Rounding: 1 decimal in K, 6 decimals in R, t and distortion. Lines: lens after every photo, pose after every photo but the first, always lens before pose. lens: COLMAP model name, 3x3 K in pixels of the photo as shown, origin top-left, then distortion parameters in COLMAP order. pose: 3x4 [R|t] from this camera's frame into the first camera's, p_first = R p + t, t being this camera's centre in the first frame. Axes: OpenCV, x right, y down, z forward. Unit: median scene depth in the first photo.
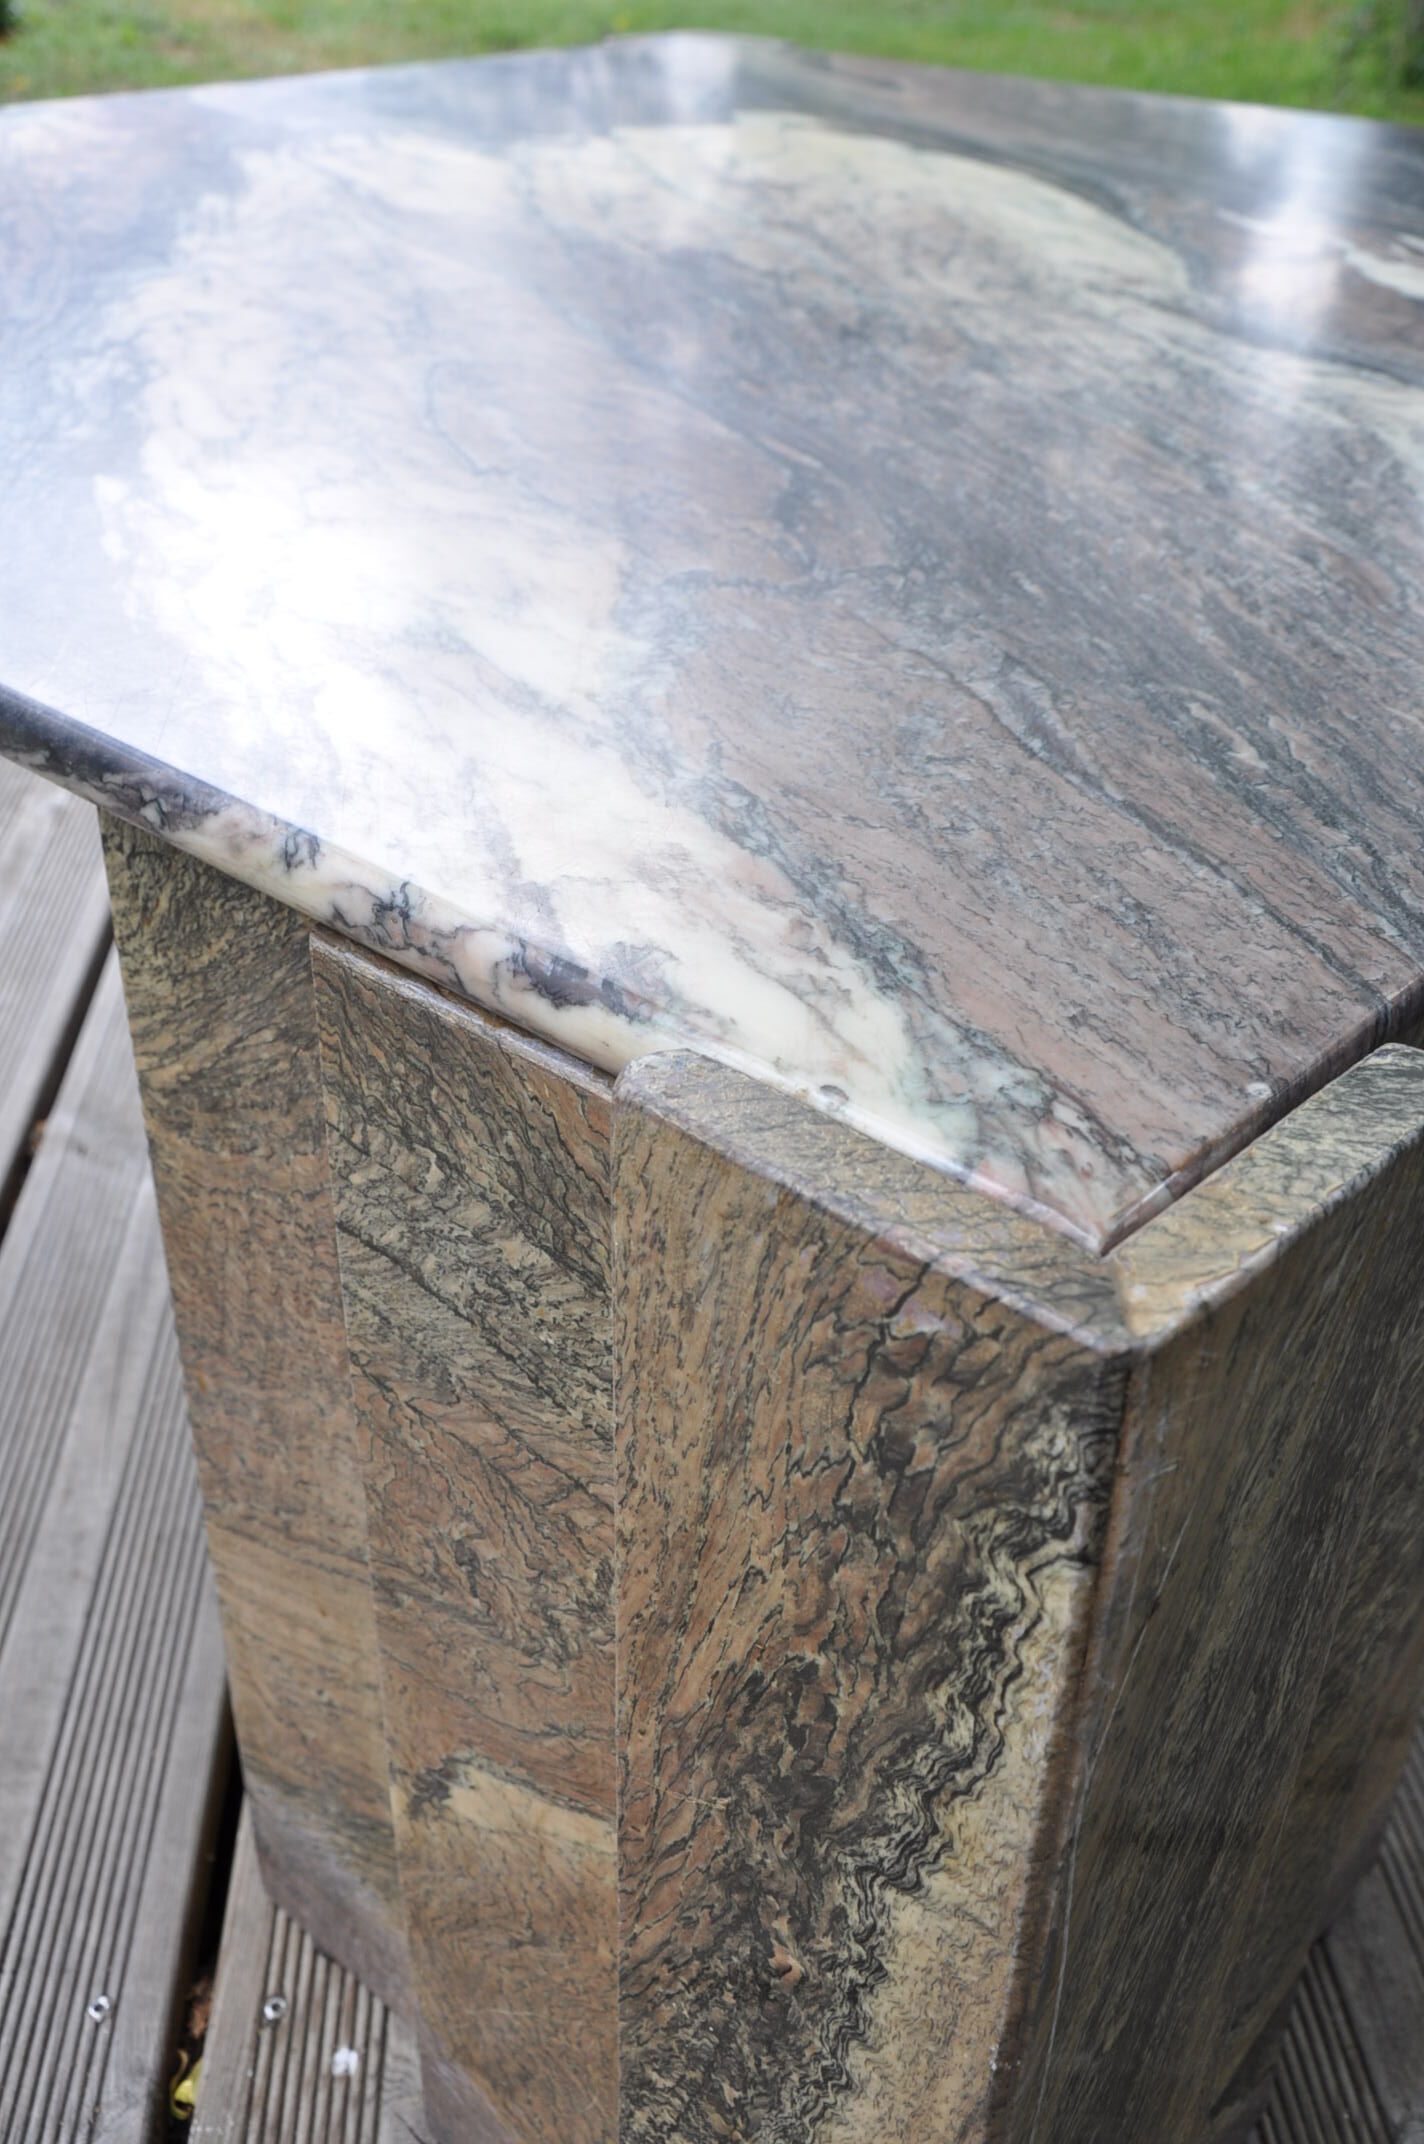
lens RADIAL K [[2101.9, 0, 703.6], [0, 2101.9, 1078.7], [0, 0, 1]] dist [-0.002493, 0.000000]
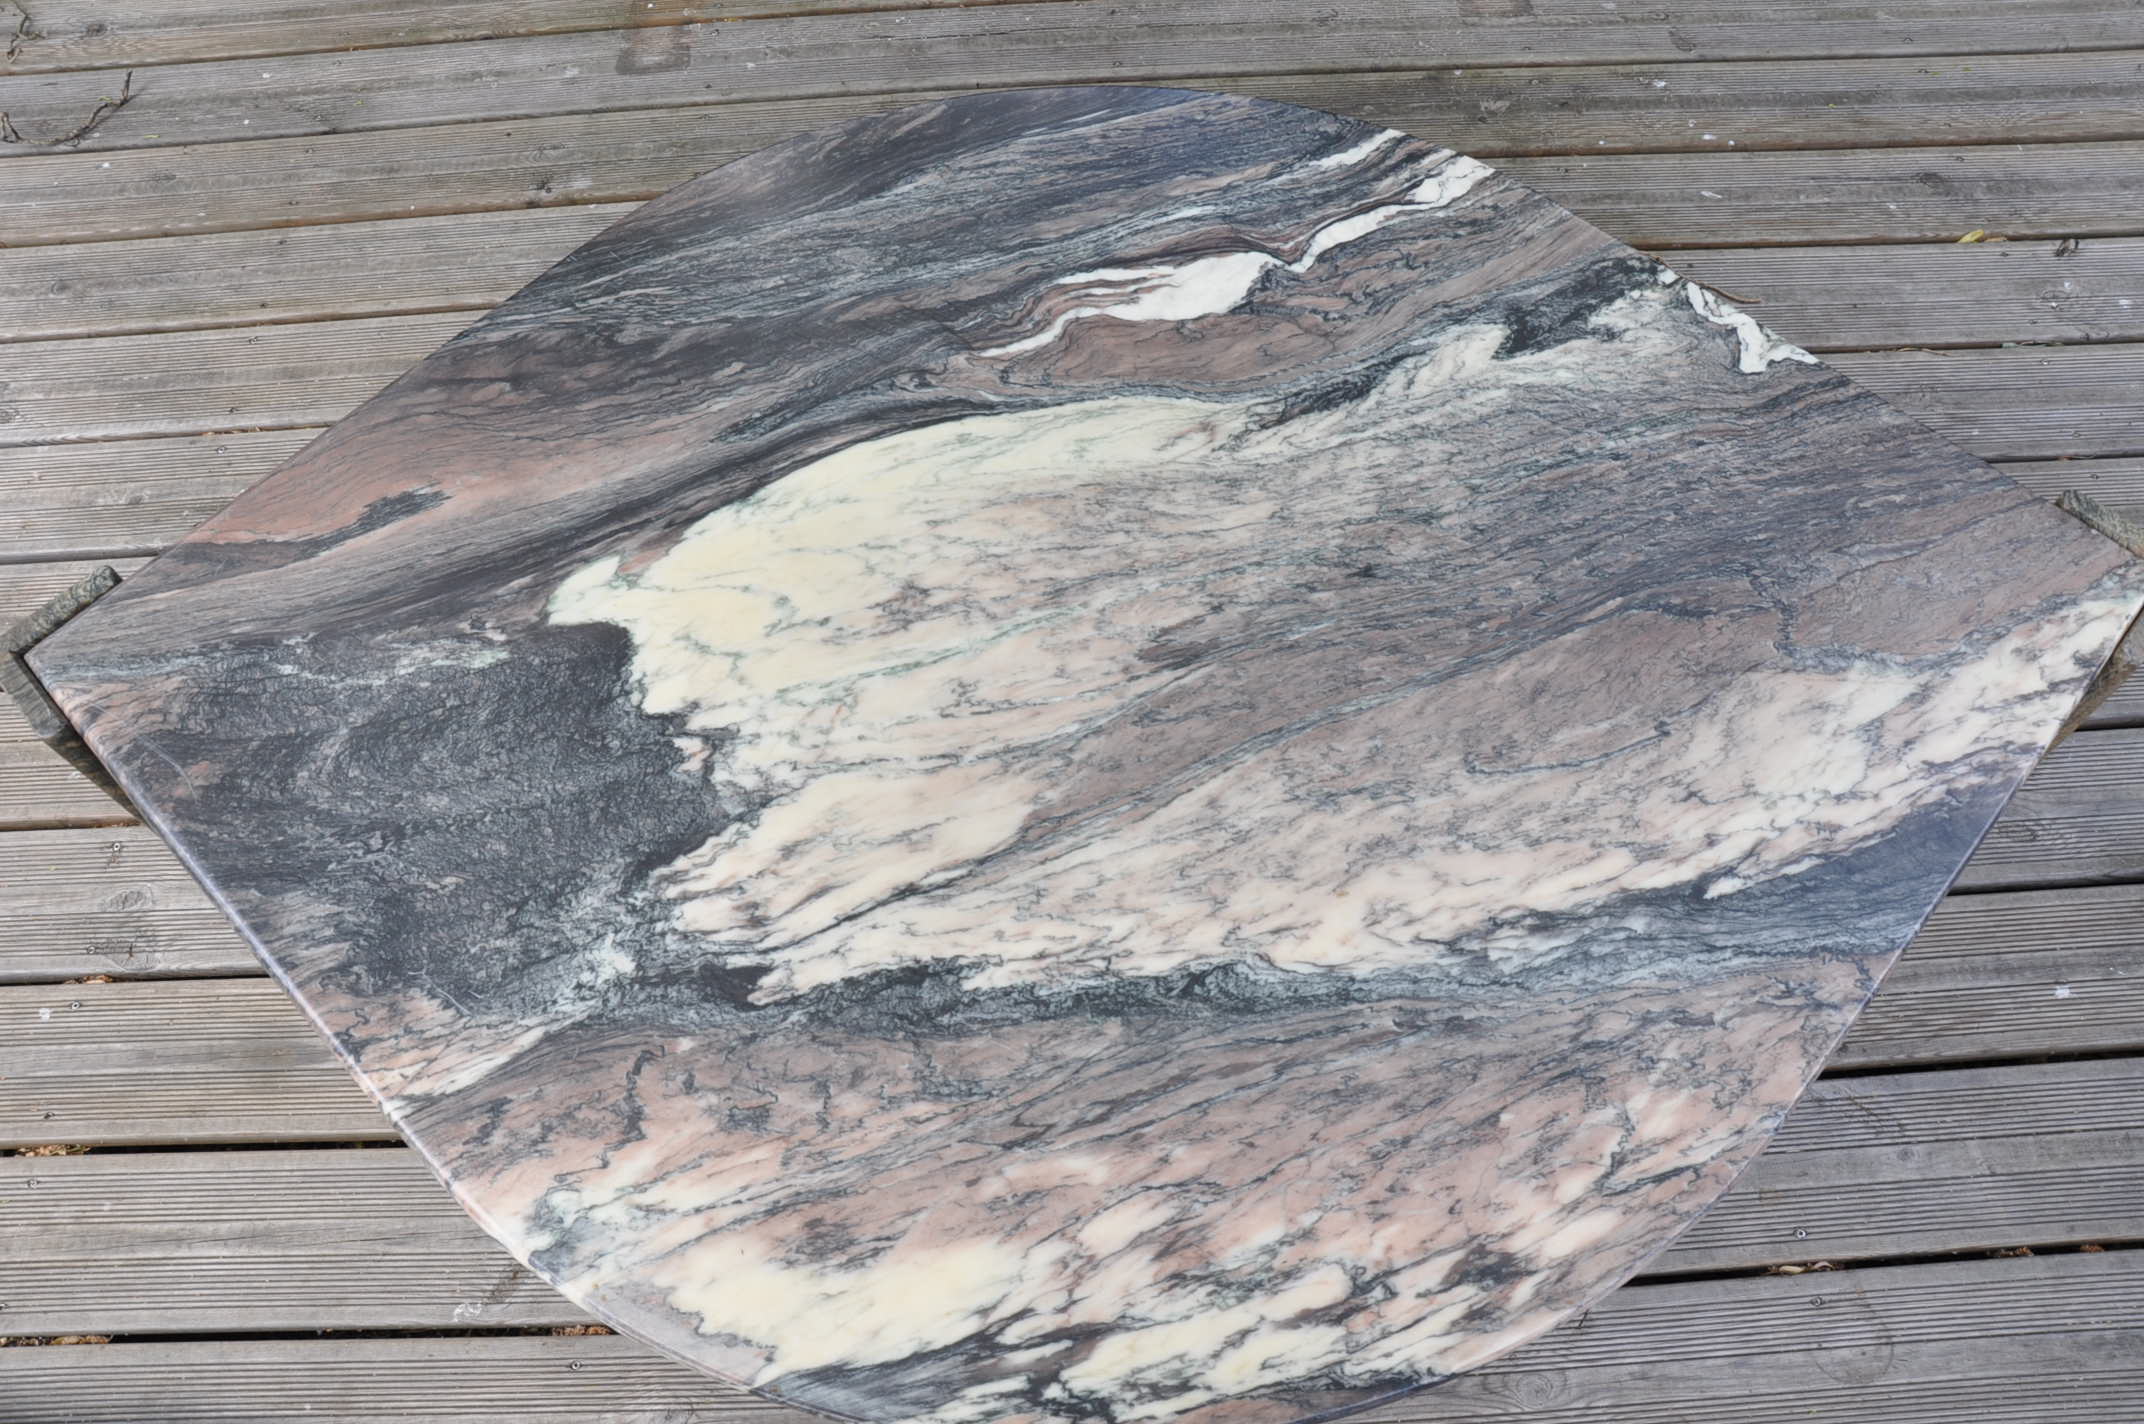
lens RADIAL K [[1668.9, 0, 1092.0], [0, 1668.9, 683.0], [0, 0, 1]] dist [-0.147479, 0.061293]
pose [[0.012567, -0.877711, 0.479026, -0.981844], [0.553094, 0.405205, 0.727939, -2.088420], [-0.833024, 0.255798, 0.490549, 0.745233]]
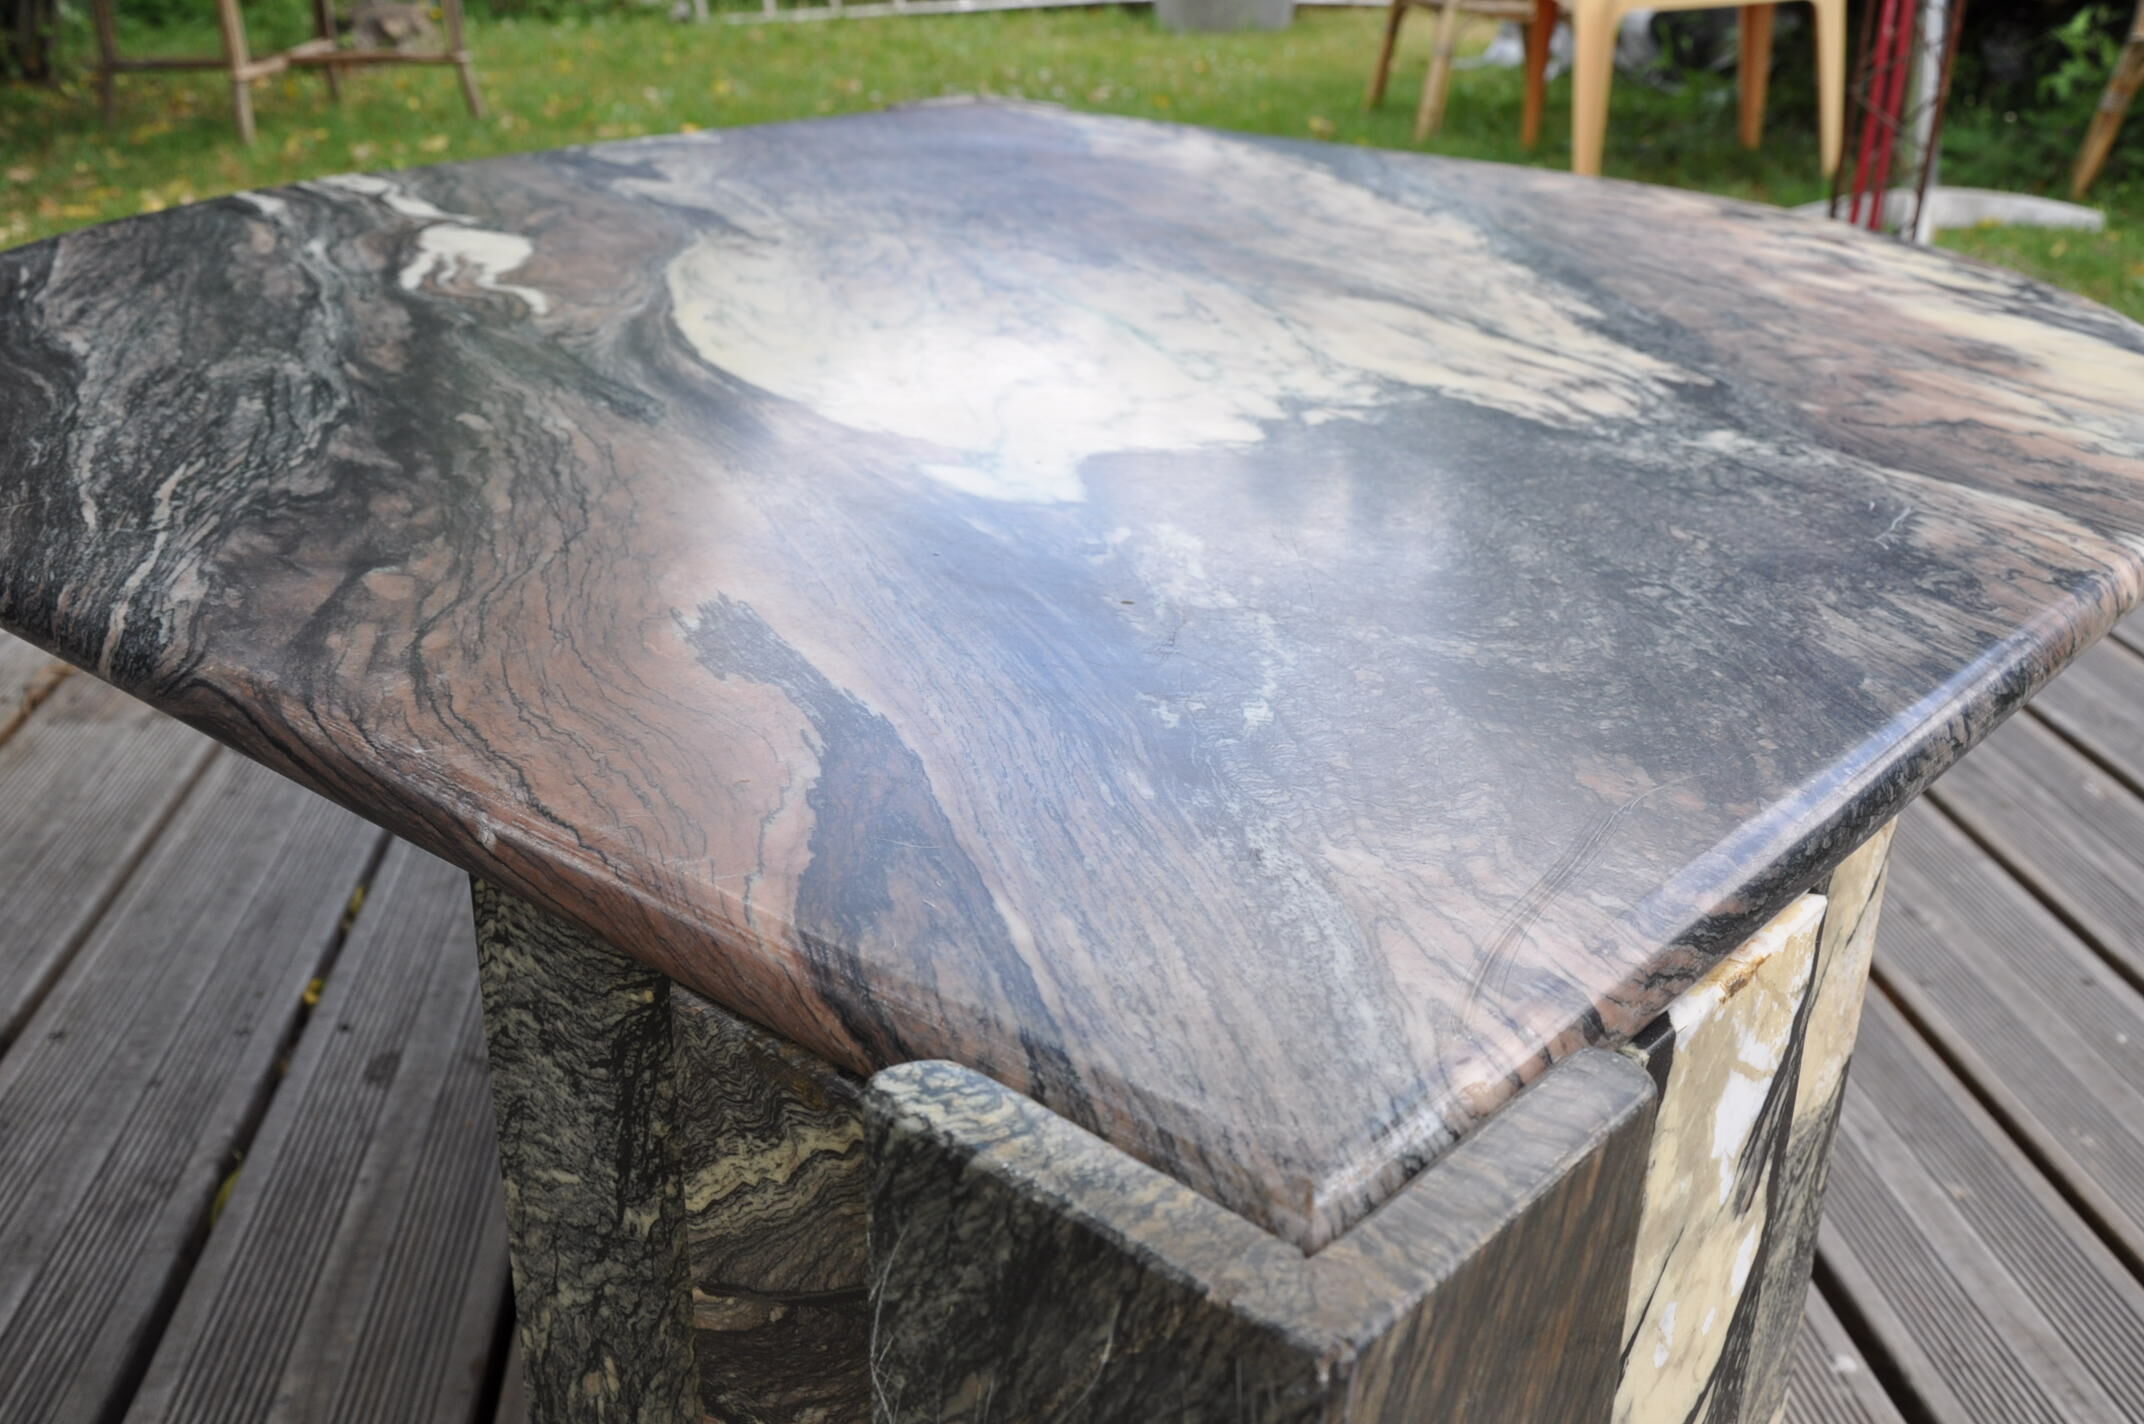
lens RADIAL K [[2101.9, 0, 1071.8], [0, 2101.9, 706.6], [0, 0, 1]] dist [-0.002493, 0.000000]
pose [[-0.998750, -0.019924, -0.045838, 0.089053], [-0.048978, 0.572949, 0.818126, -1.974789], [0.009962, 0.819349, -0.573209, 3.060184]]
